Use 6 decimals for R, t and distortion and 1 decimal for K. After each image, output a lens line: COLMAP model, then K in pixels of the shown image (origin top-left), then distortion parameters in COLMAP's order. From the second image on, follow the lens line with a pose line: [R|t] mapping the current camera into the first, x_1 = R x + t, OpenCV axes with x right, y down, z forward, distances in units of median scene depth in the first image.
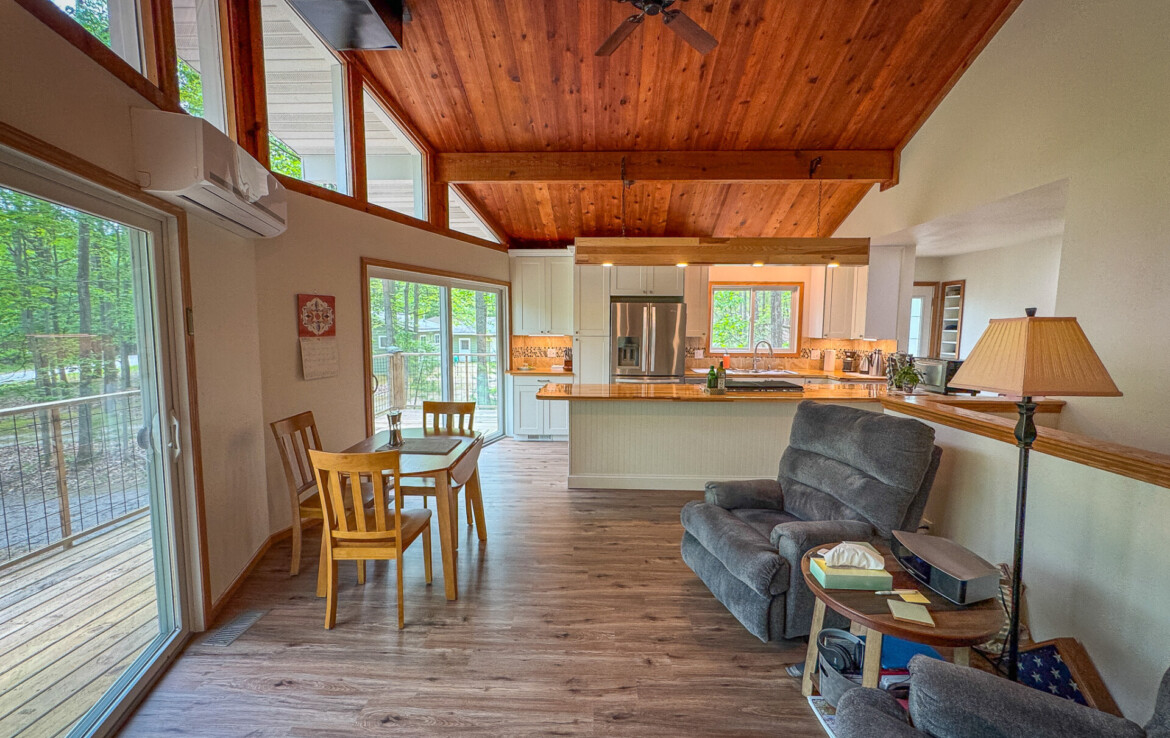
lens RADIAL K [[467.4, 0, 587.0], [0, 467.4, 370.5], [0, 0, 1]] dist [-0.001460, -0.000116]
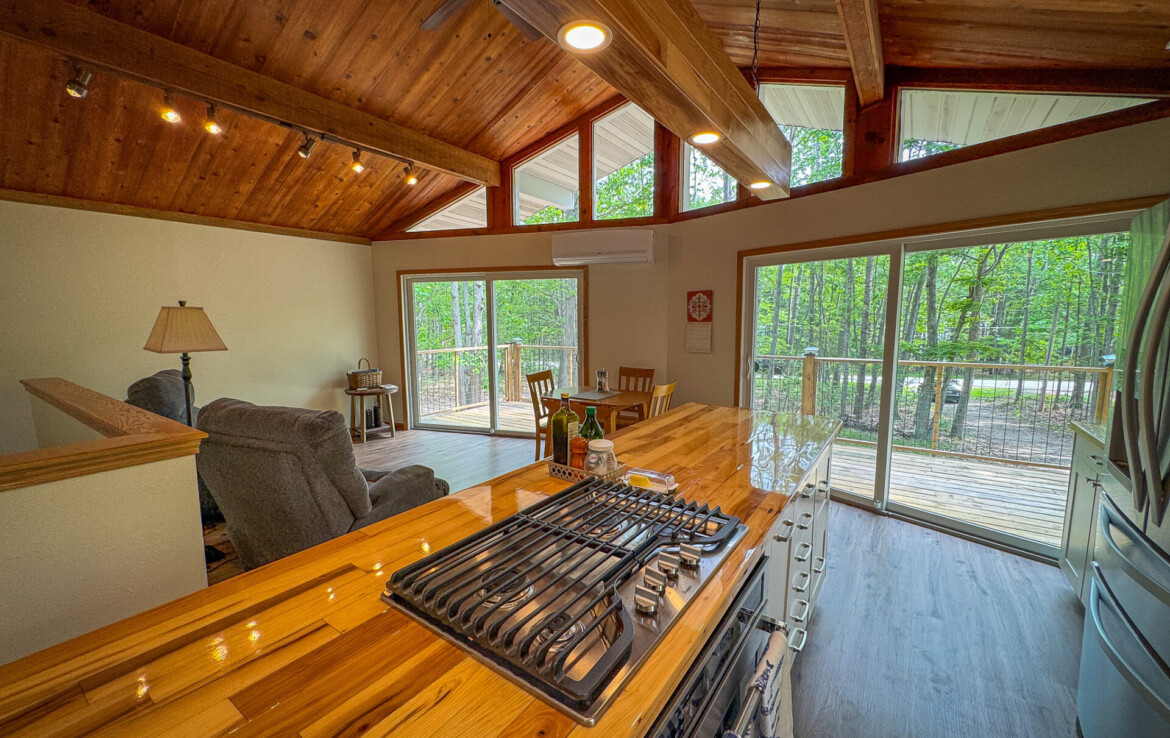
lens RADIAL K [[467.4, 0, 587.0], [0, 467.4, 370.5], [0, 0, 1]] dist [-0.001460, -0.000116]
pose [[-0.550831, 0.094567, -0.829242, 0.651954], [-0.080377, 0.982931, 0.165485, -0.117473], [0.830738, 0.157806, -0.533828, 1.314555]]
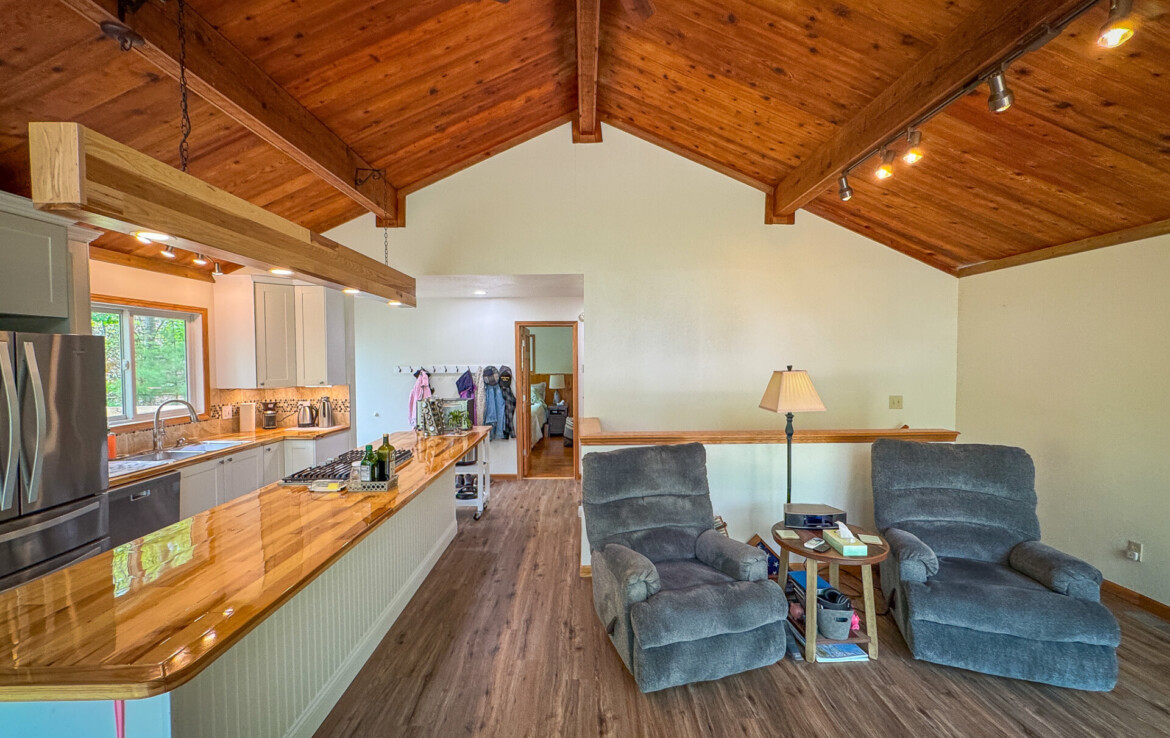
lens RADIAL K [[467.4, 0, 587.0], [0, 467.4, 370.5], [0, 0, 1]] dist [-0.001460, -0.000116]
pose [[-0.030603, -0.036941, 0.998849, -0.392476], [0.102953, 0.993885, 0.039912, -0.114184], [-0.994215, 0.104056, -0.026613, 0.780792]]
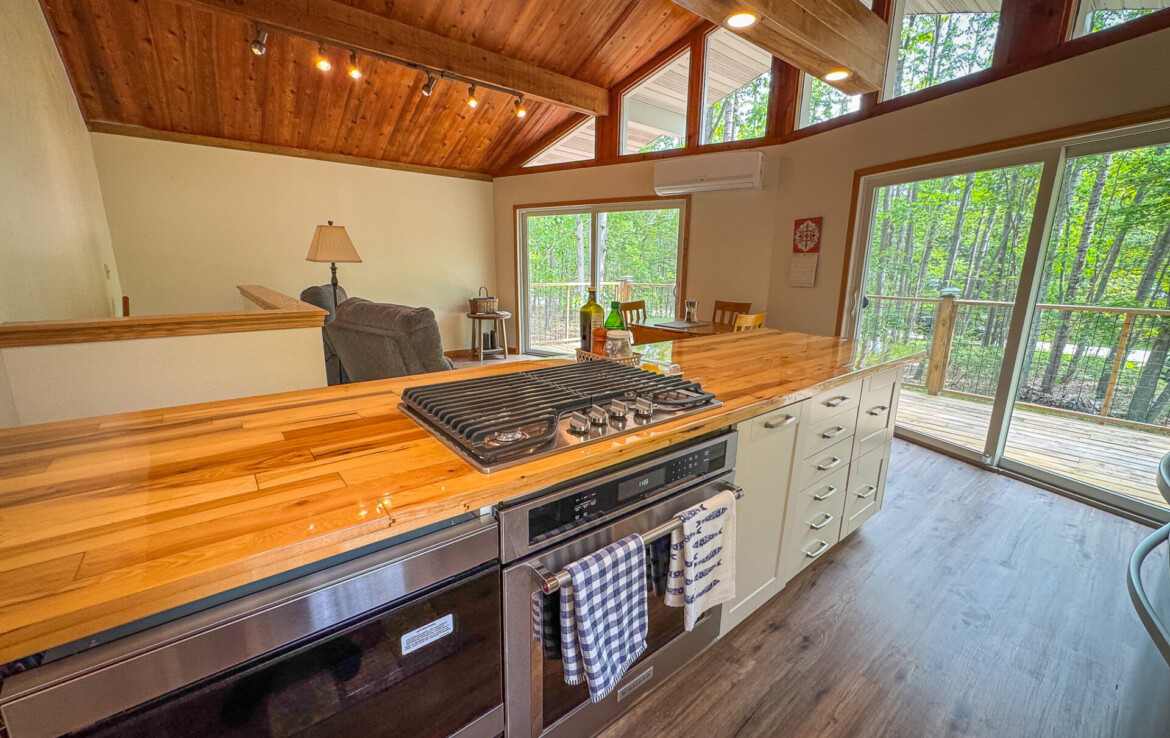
lens RADIAL K [[467.4, 0, 587.0], [0, 467.4, 370.5], [0, 0, 1]] dist [-0.001460, -0.000116]
pose [[-0.759910, 0.131620, -0.636564, 0.623683], [-0.078702, 0.953452, 0.291094, -0.080703], [0.645247, 0.271304, -0.714178, 1.428085]]
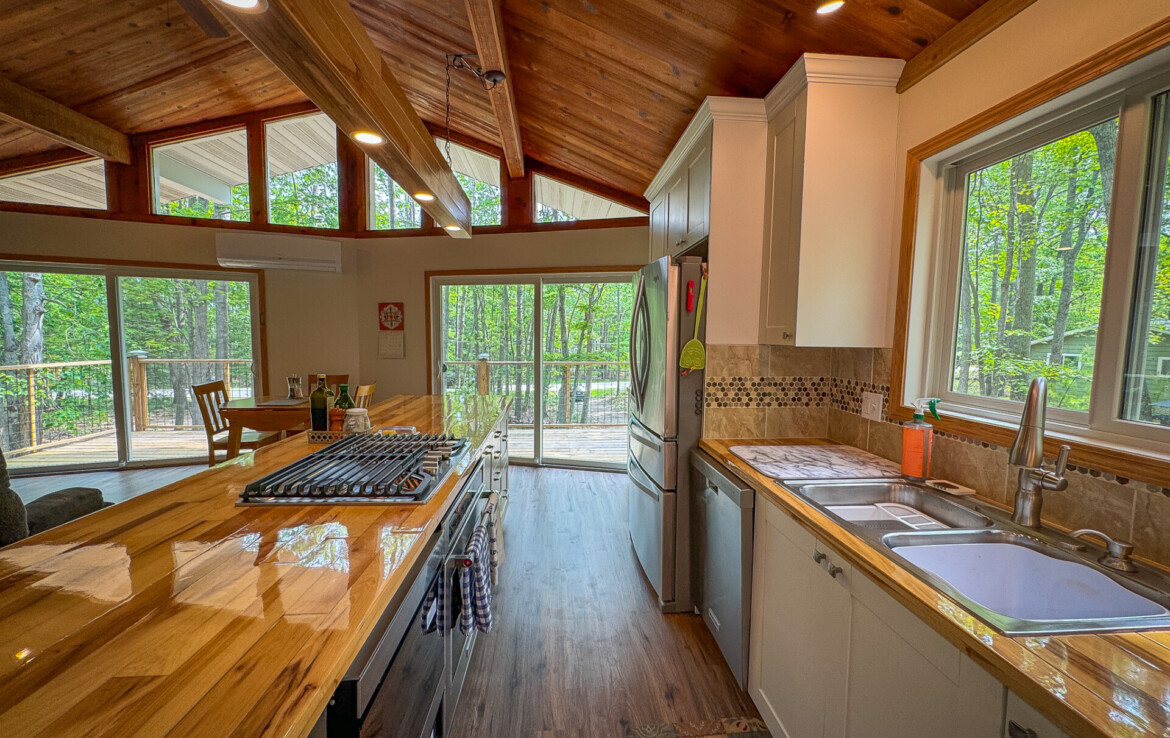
lens RADIAL K [[467.4, 0, 587.0], [0, 467.4, 370.5], [0, 0, 1]] dist [-0.001460, -0.000116]
pose [[0.096897, 0.073326, -0.992590, 0.874926], [-0.109200, 0.992045, 0.062625, -0.095868], [0.989286, 0.102322, 0.104133, 1.318770]]
